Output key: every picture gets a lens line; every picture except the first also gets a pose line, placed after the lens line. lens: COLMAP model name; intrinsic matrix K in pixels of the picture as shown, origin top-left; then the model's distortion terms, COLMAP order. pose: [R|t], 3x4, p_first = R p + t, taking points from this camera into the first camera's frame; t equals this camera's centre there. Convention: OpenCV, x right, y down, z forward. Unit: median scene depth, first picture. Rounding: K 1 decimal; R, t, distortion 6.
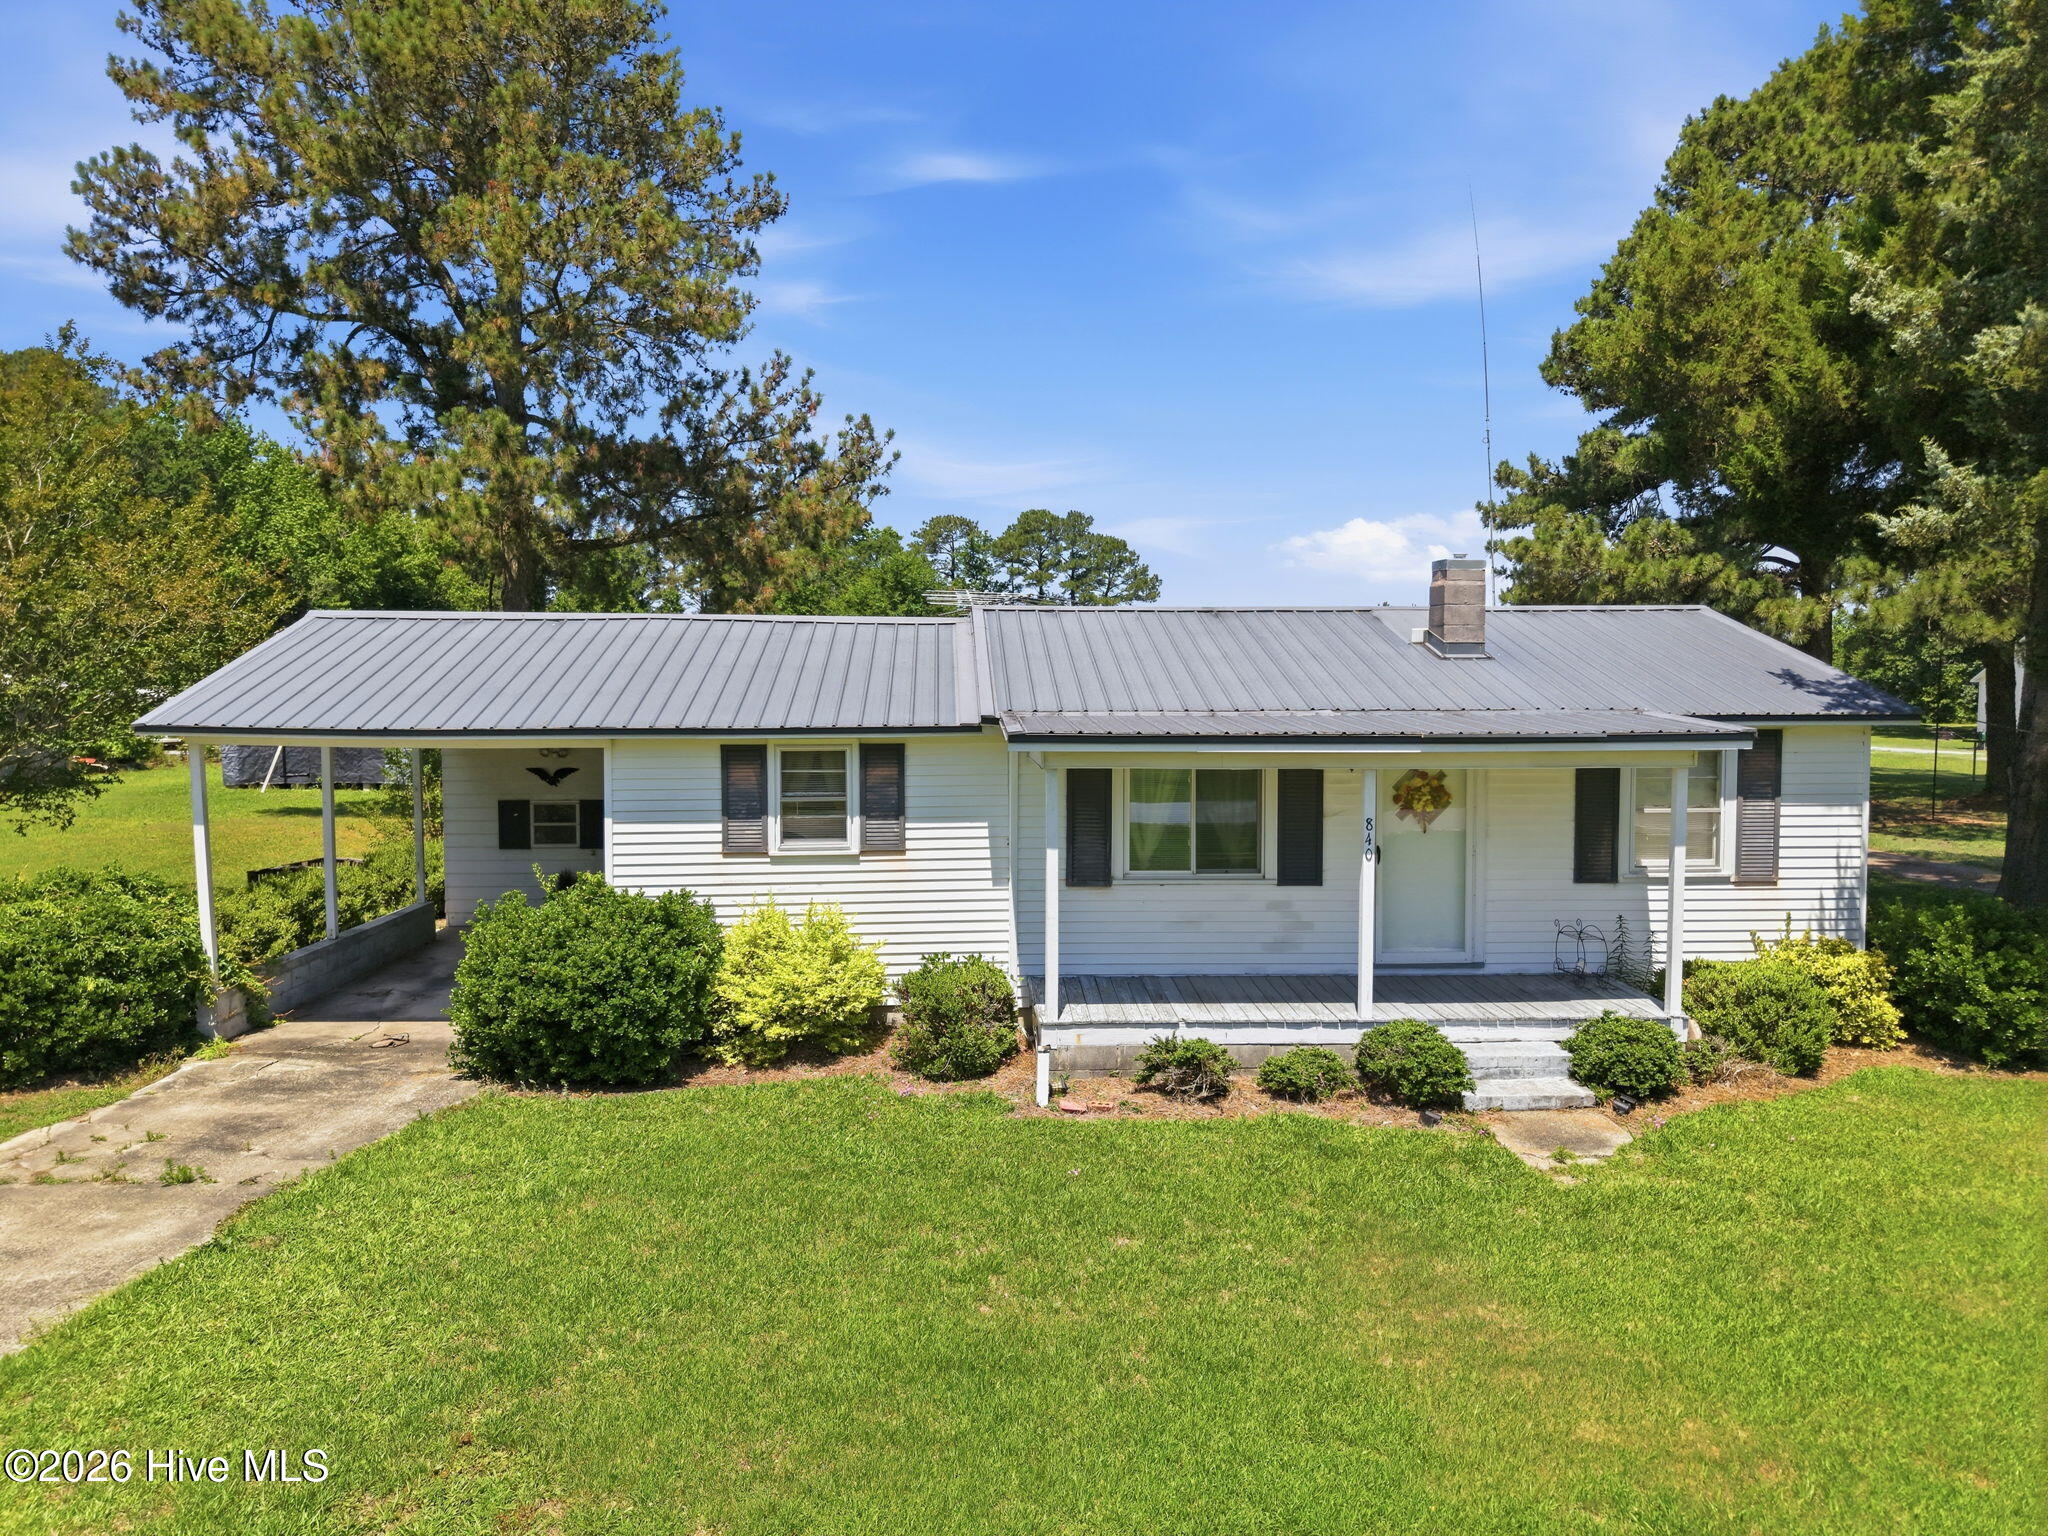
lens RADIAL K [[1362.9, 0, 1021.7], [0, 1362.9, 768.5], [0, 0, 1]] dist [0.029523, -0.040089]
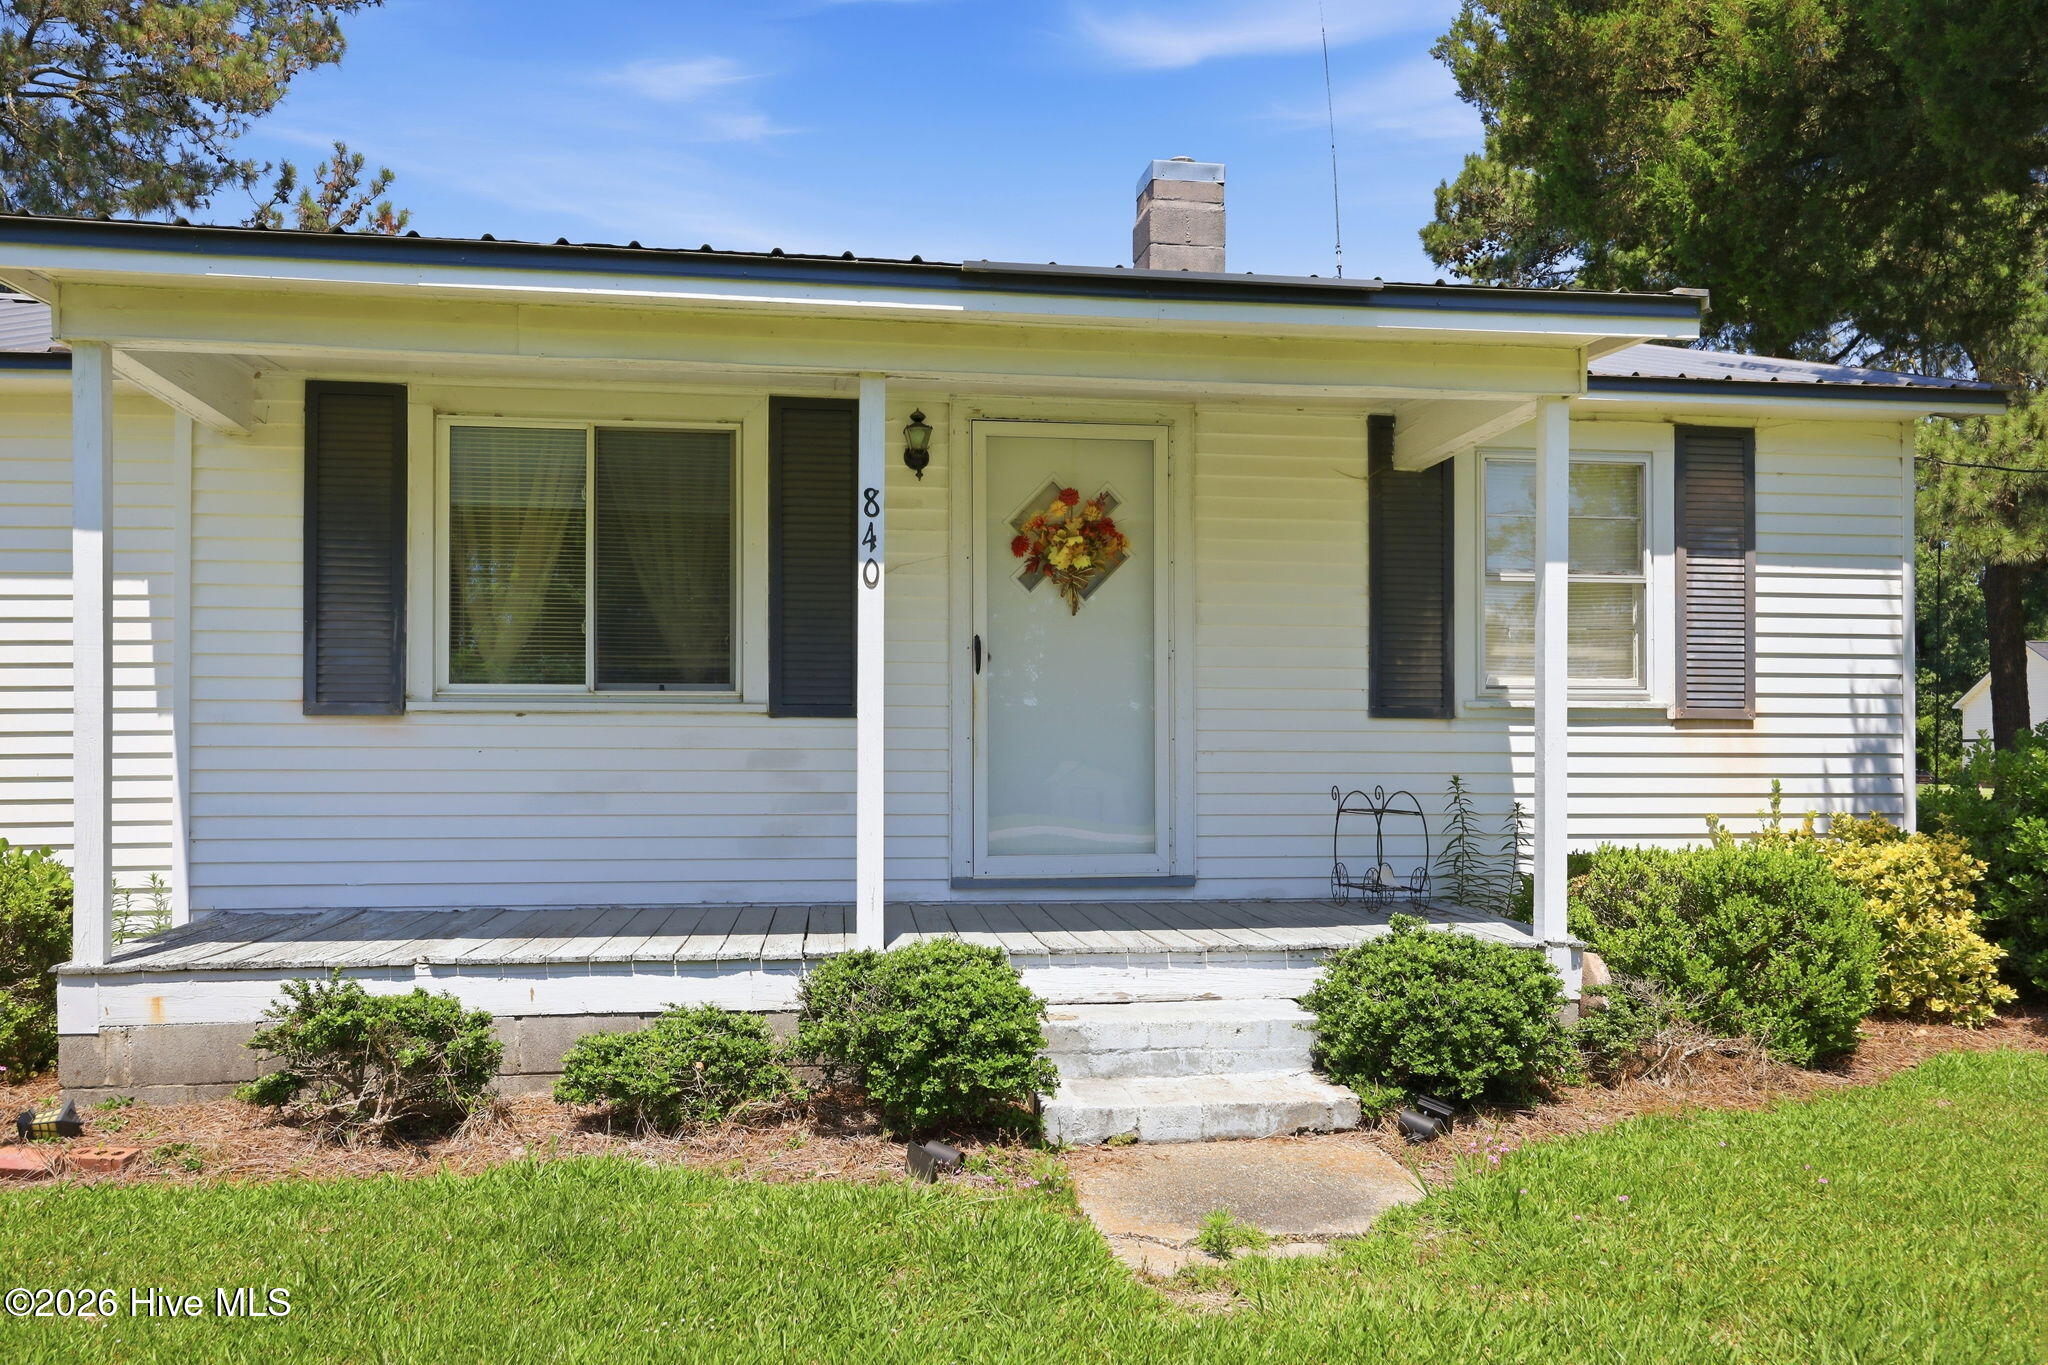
lens RADIAL K [[1614.1, 0, 1034.7], [0, 1614.1, 766.7], [0, 0, 1]] dist [0.001259, 0.000242]
pose [[0.995385, 0.000764, 0.095962, 0.226462], [0.004667, 0.998399, -0.056363, 0.136193], [-0.095852, 0.056551, 0.993788, 0.428082]]
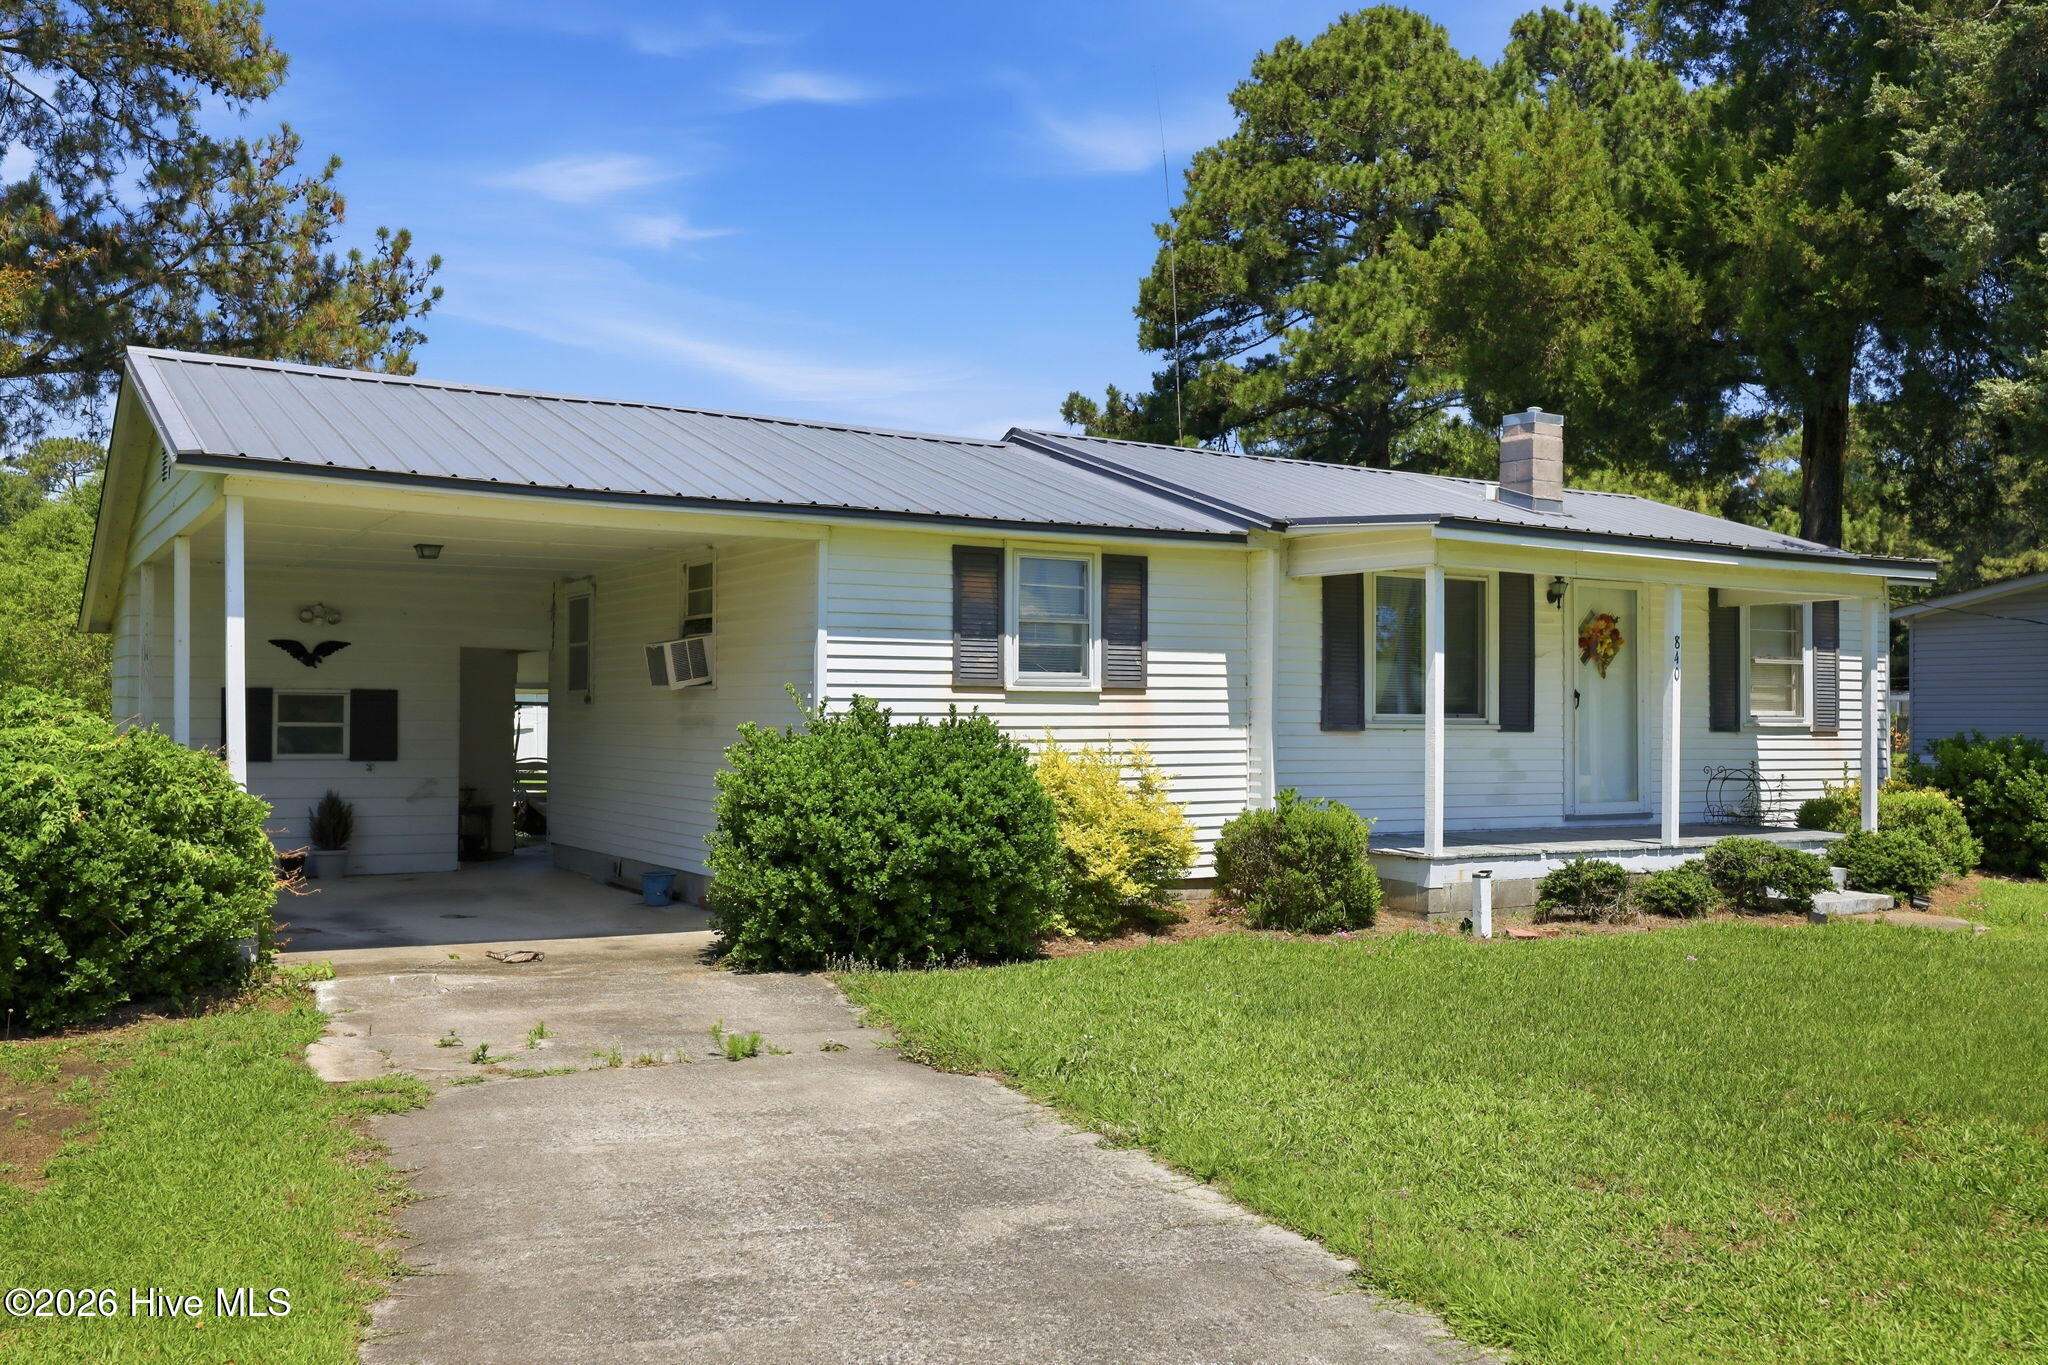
lens RADIAL K [[1750.2, 0, 1024.0], [0, 1750.2, 682.5], [0, 0, 1]] dist [-0.006976, 0.006239]
pose [[0.880022, 0.016921, 0.474632, -0.652591], [0.019420, 0.997247, -0.071559, 0.131337], [-0.474537, 0.072191, 0.877270, 0.117759]]
